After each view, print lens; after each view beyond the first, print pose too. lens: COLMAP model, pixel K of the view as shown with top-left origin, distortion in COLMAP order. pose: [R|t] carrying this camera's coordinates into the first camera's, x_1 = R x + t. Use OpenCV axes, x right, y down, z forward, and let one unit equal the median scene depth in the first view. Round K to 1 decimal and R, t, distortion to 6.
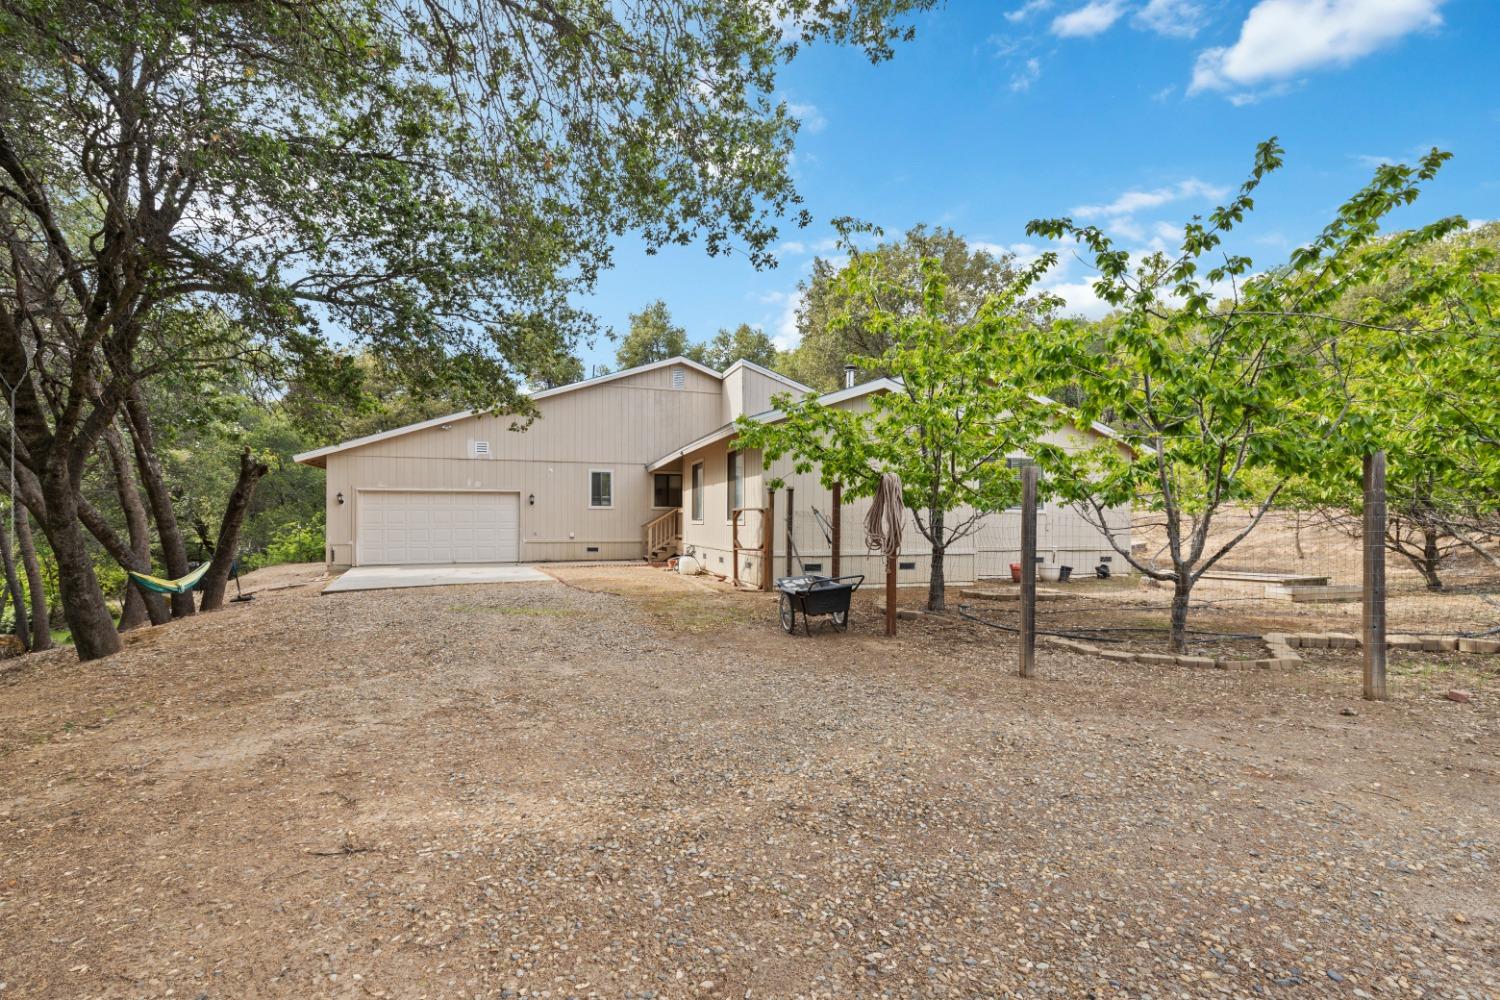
lens RADIAL K [[684.5, 0, 750.0], [0, 684.5, 500.0], [0, 0, 1]] dist [0.000118, -0.000186]
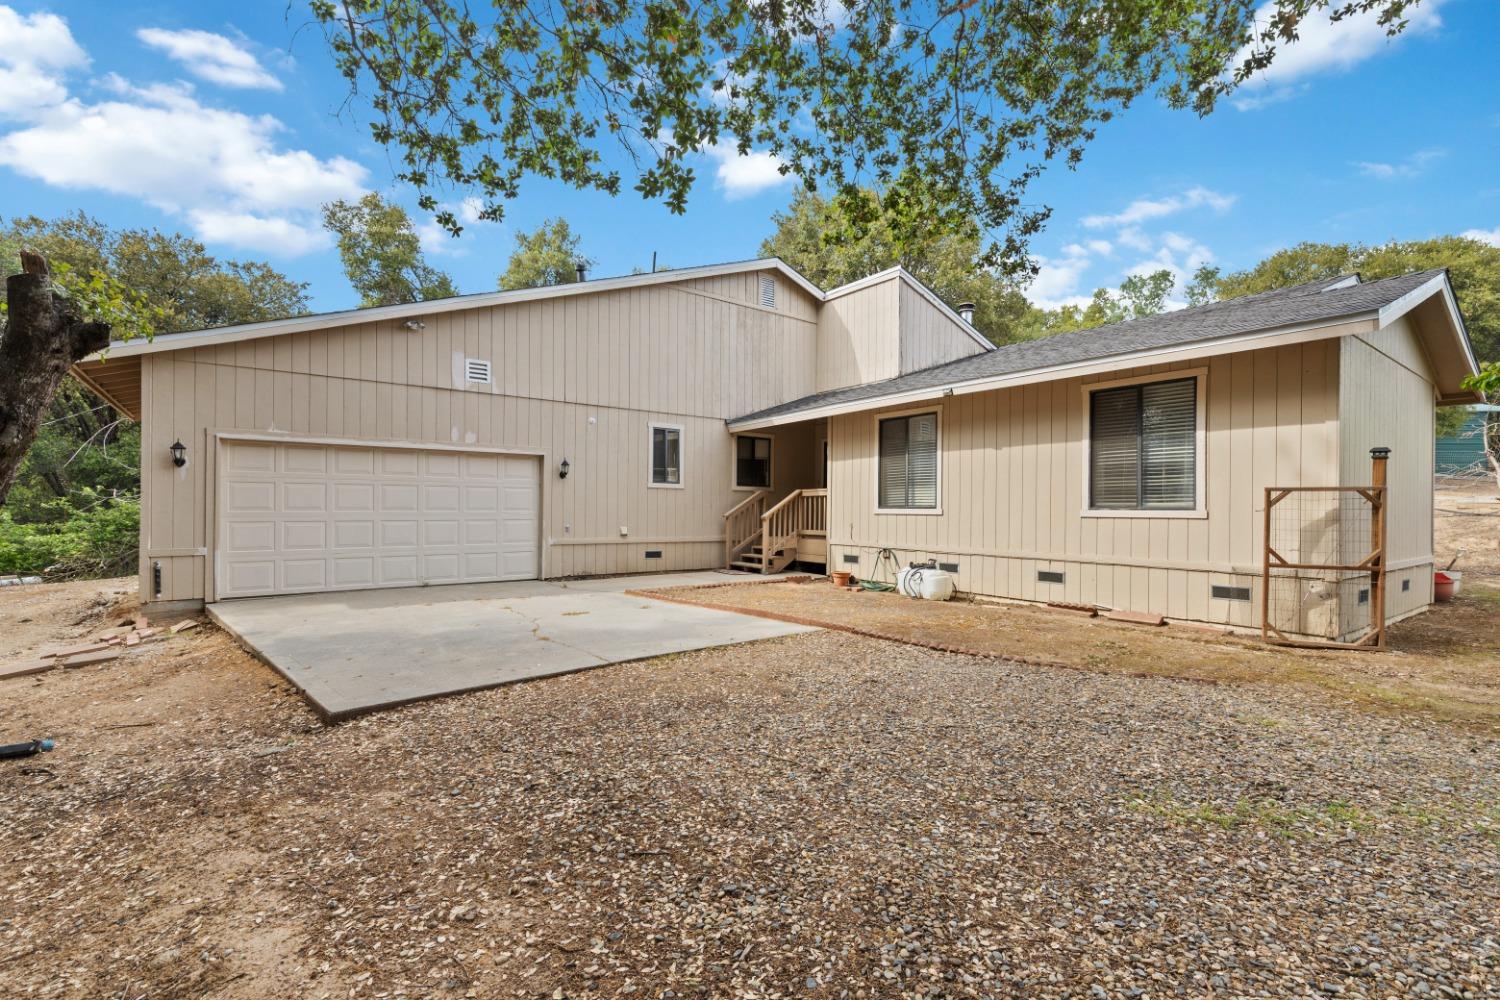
lens RADIAL K [[690.7, 0, 751.9], [0, 690.7, 507.7], [0, 0, 1]] dist [0.004076, 0.000331]
pose [[0.947749, 0.008428, 0.318906, -0.366891], [-0.017737, 0.999497, 0.026298, 0.013809], [-0.318524, -0.030580, 0.947421, 0.420017]]
